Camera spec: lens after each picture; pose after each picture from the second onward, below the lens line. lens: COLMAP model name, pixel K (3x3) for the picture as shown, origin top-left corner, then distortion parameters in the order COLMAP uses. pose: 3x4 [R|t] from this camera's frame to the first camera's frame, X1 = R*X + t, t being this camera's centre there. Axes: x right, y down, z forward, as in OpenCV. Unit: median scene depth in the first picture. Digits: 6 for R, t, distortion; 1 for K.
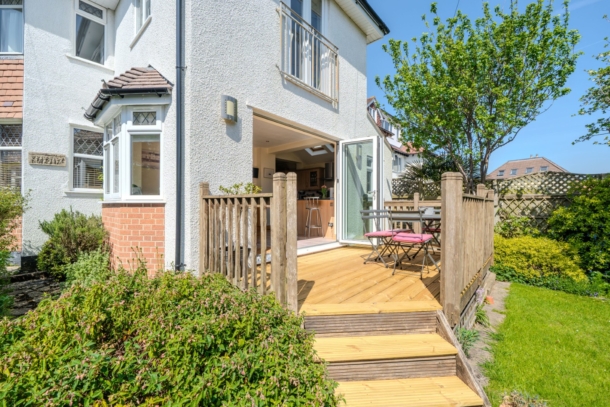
lens RADIAL K [[240.9, 0, 305.3], [0, 240.9, 205.3], [0, 0, 1]] dist [0.001794, 0.000039]
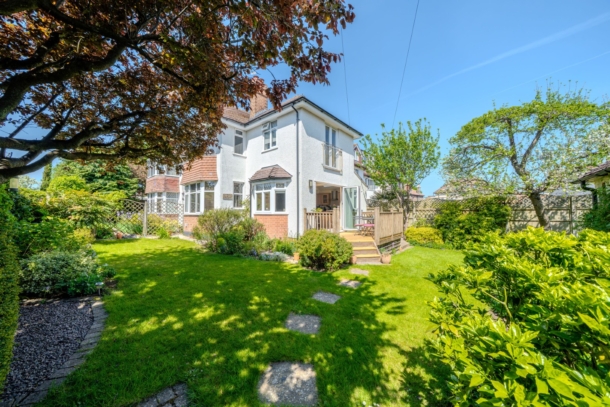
lens RADIAL K [[206.6, 0, 302.9], [0, 206.6, 206.7], [0, 0, 1]] dist [-0.002946, -0.000274]
pose [[0.999867, -0.005409, 0.015412, -0.301443], [0.005709, 0.999794, -0.019494, -0.036552], [-0.015303, 0.019580, 0.999691, -1.090876]]
